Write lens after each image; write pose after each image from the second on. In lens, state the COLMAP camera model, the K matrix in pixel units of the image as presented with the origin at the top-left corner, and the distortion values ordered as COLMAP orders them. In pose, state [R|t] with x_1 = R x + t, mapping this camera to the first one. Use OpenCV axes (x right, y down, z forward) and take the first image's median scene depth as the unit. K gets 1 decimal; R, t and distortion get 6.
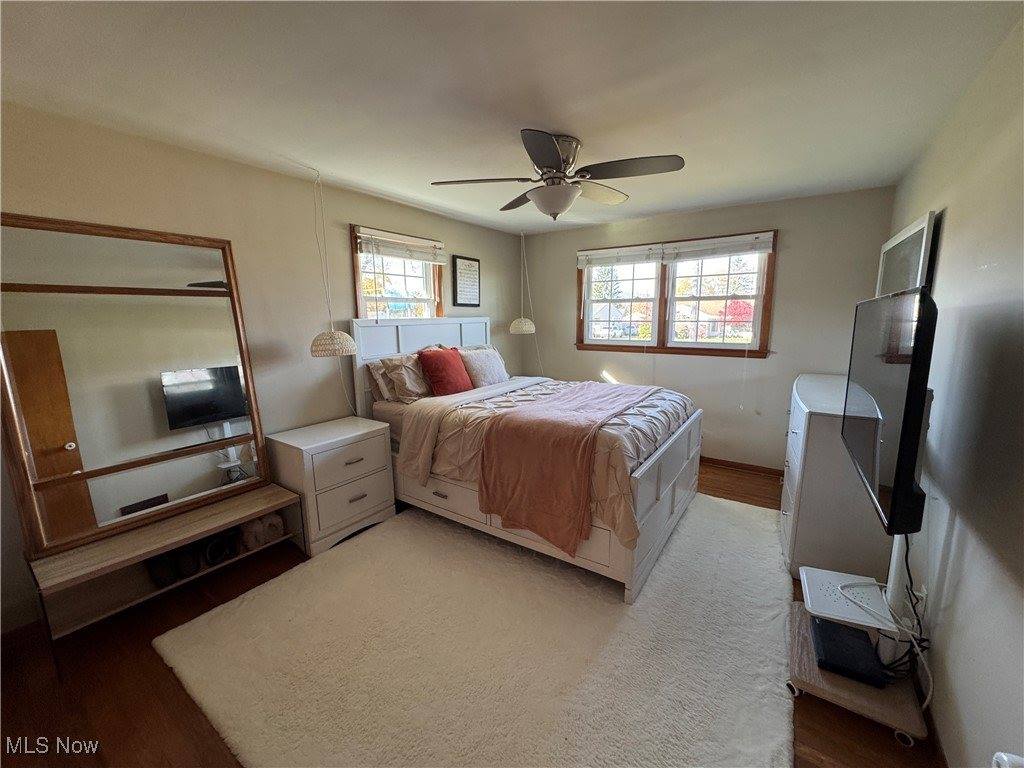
lens RADIAL K [[408.3, 0, 513.3], [0, 408.3, 387.8], [0, 0, 1]] dist [-0.002618, -0.000063]
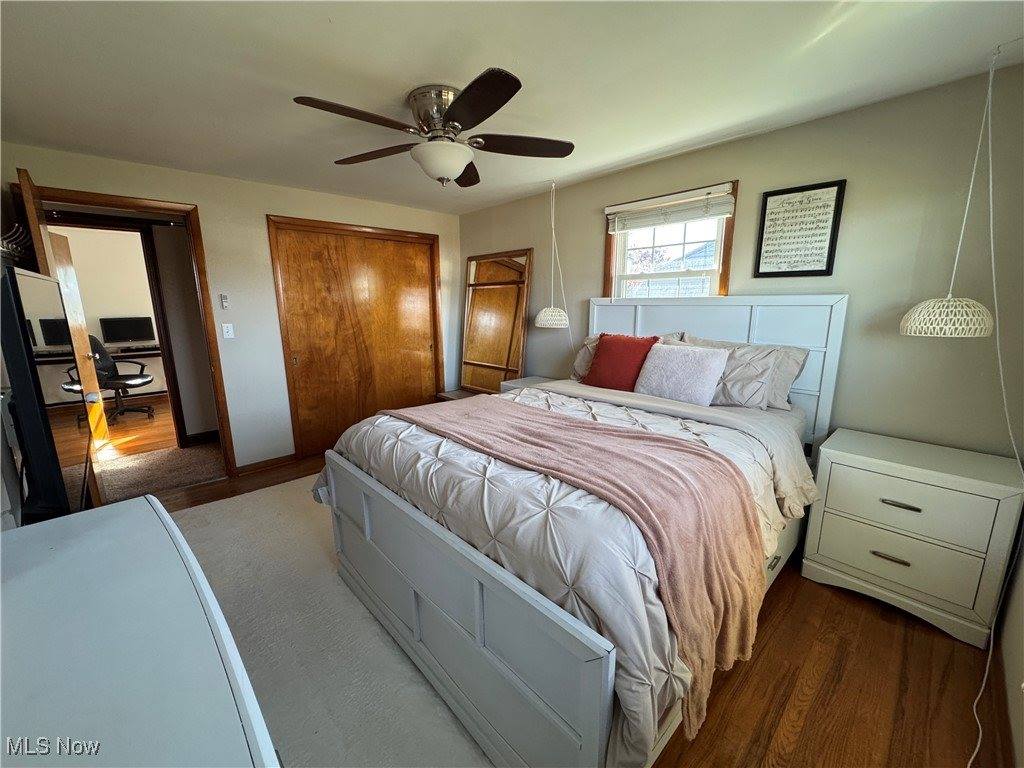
lens RADIAL K [[408.3, 0, 512.1], [0, 408.3, 380.6], [0, 0, 1]] dist [-0.002618, -0.000063]
pose [[-0.195472, 0.213499, -0.957188, 0.575438], [-0.151433, 0.957739, 0.244547, -0.146656], [0.968947, 0.192752, -0.154880, 0.775756]]
